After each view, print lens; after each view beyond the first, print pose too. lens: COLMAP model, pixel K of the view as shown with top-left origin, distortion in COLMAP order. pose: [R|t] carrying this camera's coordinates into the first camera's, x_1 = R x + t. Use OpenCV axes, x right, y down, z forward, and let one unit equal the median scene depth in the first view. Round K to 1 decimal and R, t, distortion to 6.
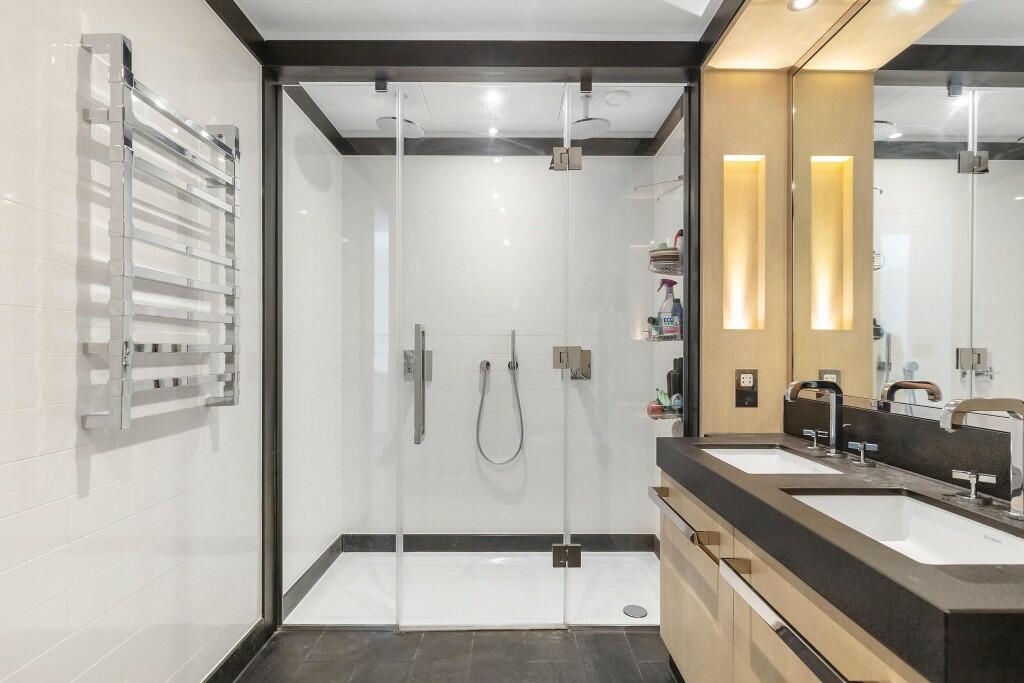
lens RADIAL K [[511.5, 0, 514.4], [0, 511.5, 348.6], [0, 0, 1]] dist [-0.011976, 0.000198]
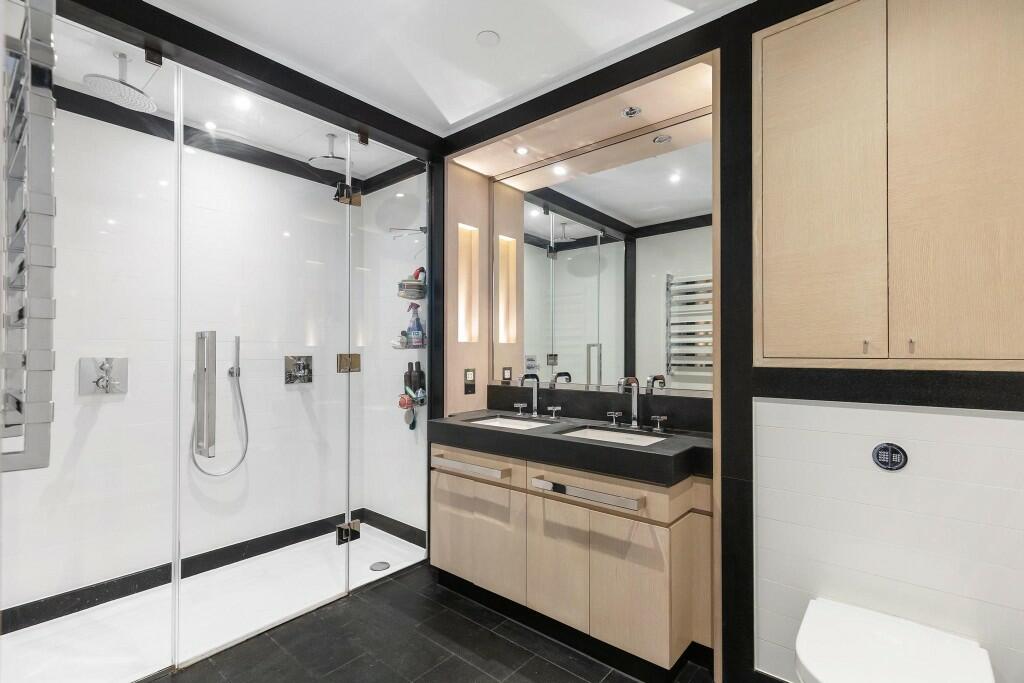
lens RADIAL K [[469.4, 0, 513.0], [0, 469.4, 345.6], [0, 0, 1]] dist [0.001945, -0.000604]
pose [[0.651840, 0.013220, 0.758241, -0.477925], [-0.000771, 0.999859, -0.016770, -0.004144], [-0.758356, 0.010347, 0.651758, 0.004371]]
